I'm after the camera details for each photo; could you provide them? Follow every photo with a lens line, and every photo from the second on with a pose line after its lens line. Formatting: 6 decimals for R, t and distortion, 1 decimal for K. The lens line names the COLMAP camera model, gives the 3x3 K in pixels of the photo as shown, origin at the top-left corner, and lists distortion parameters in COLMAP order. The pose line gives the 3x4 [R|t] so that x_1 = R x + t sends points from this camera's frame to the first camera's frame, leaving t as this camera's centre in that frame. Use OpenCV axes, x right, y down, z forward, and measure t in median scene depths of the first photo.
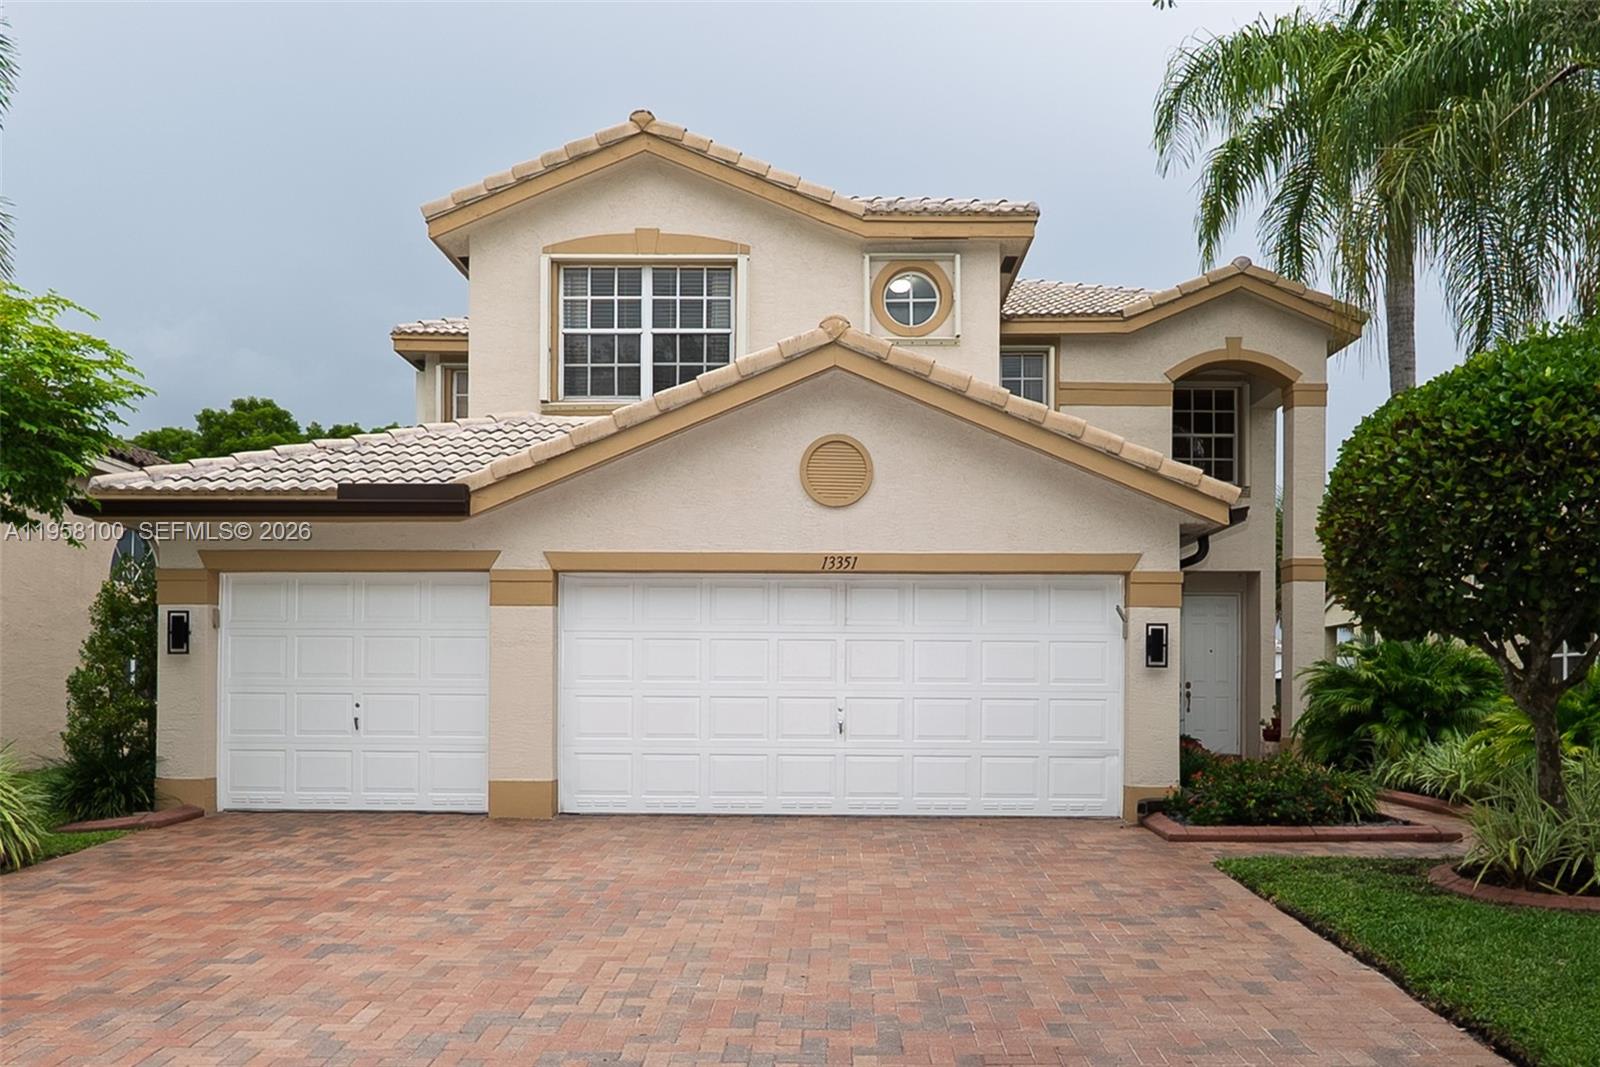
lens RADIAL K [[1297.0, 0, 802.7], [0, 1297.0, 666.9], [0, 0, 1]] dist [-0.011838, 0.004037]
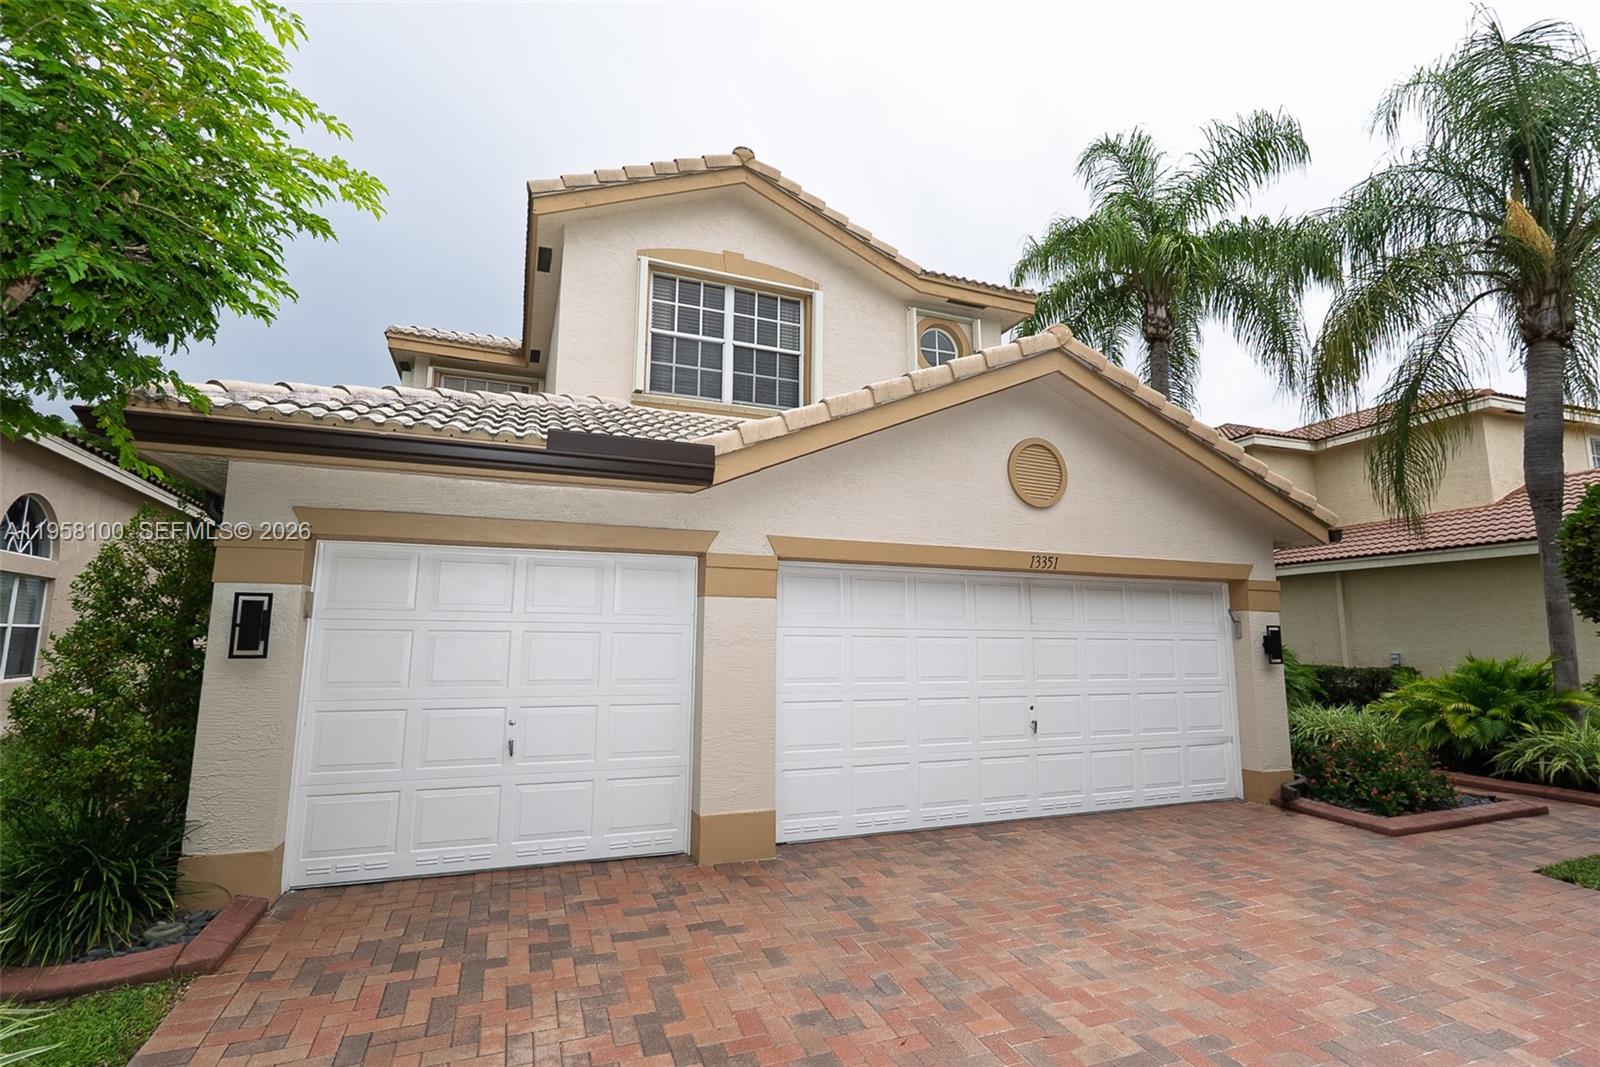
lens RADIAL K [[736.8, 0, 797.0], [0, 736.8, 533.6], [0, 0, 1]] dist [-0.004950, 0.000321]
pose [[0.925089, 0.055848, 0.375621, -0.357403], [-0.009088, 0.992099, -0.125127, -0.027934], [-0.379641, 0.112340, 0.918288, 0.526808]]
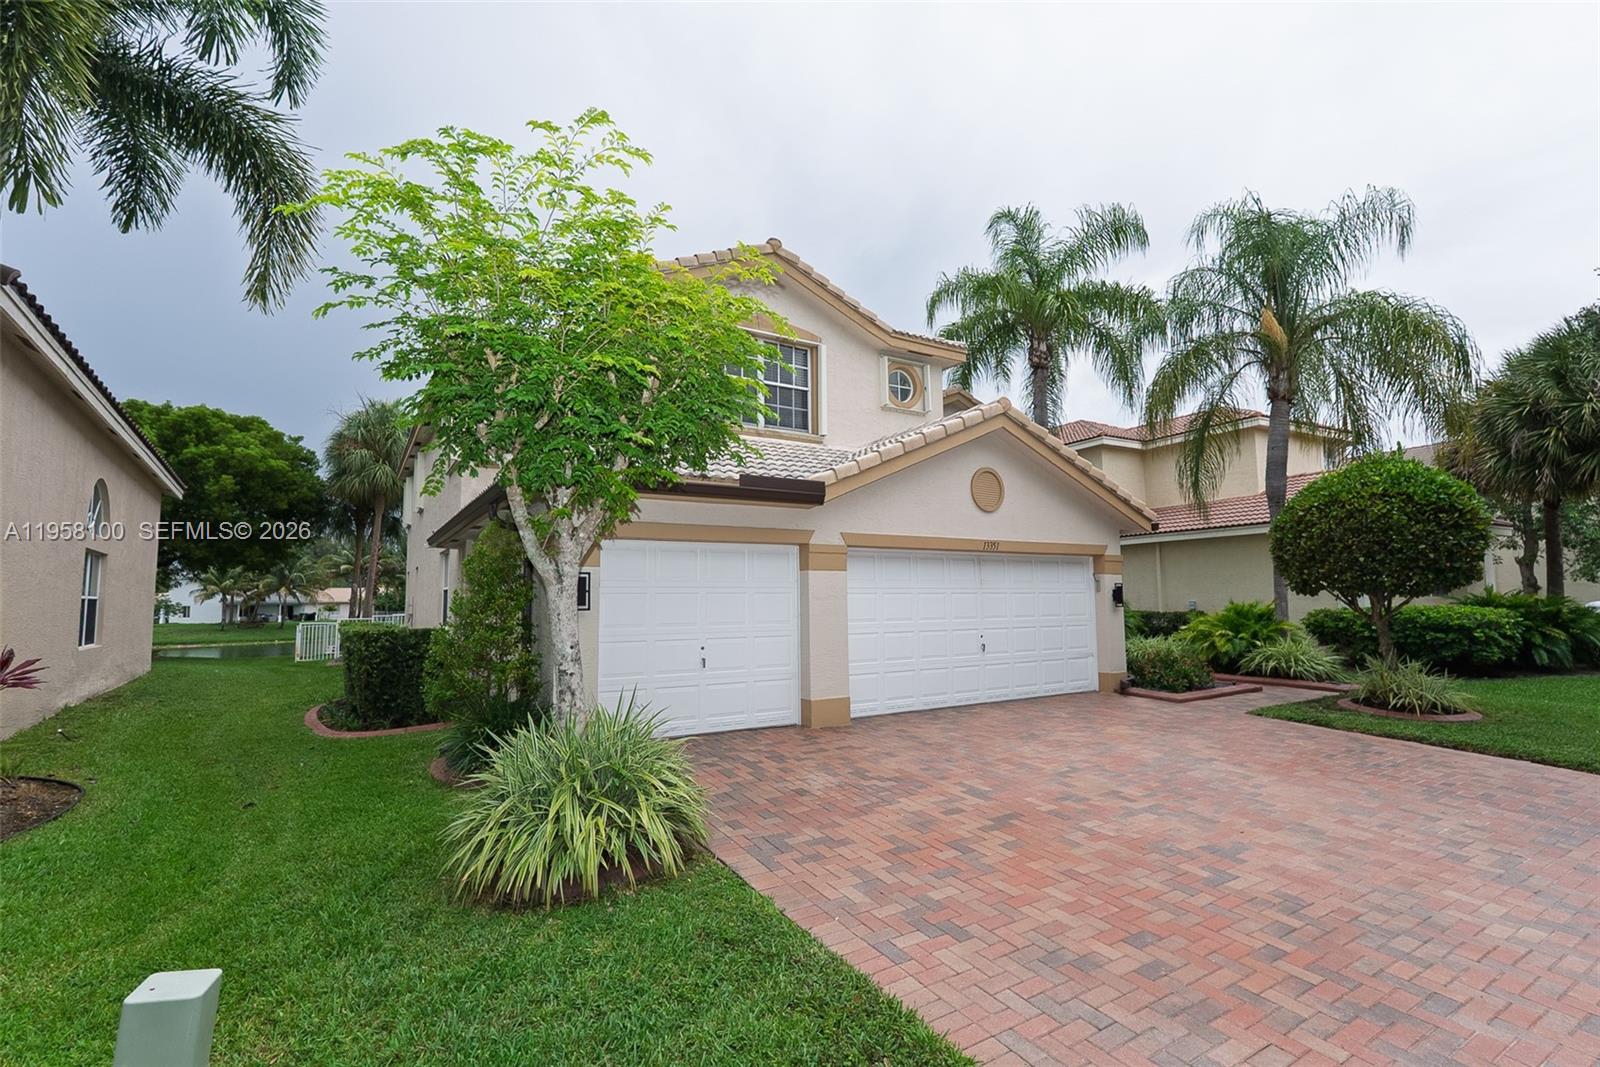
lens RADIAL K [[736.8, 0, 799.6], [0, 736.8, 533.6], [0, 0, 1]] dist [-0.004950, 0.000321]
pose [[0.843122, 0.035101, 0.536575, -0.651765], [0.005644, 0.997234, -0.074105, -0.027628], [-0.537692, 0.065508, 0.840592, 0.341424]]
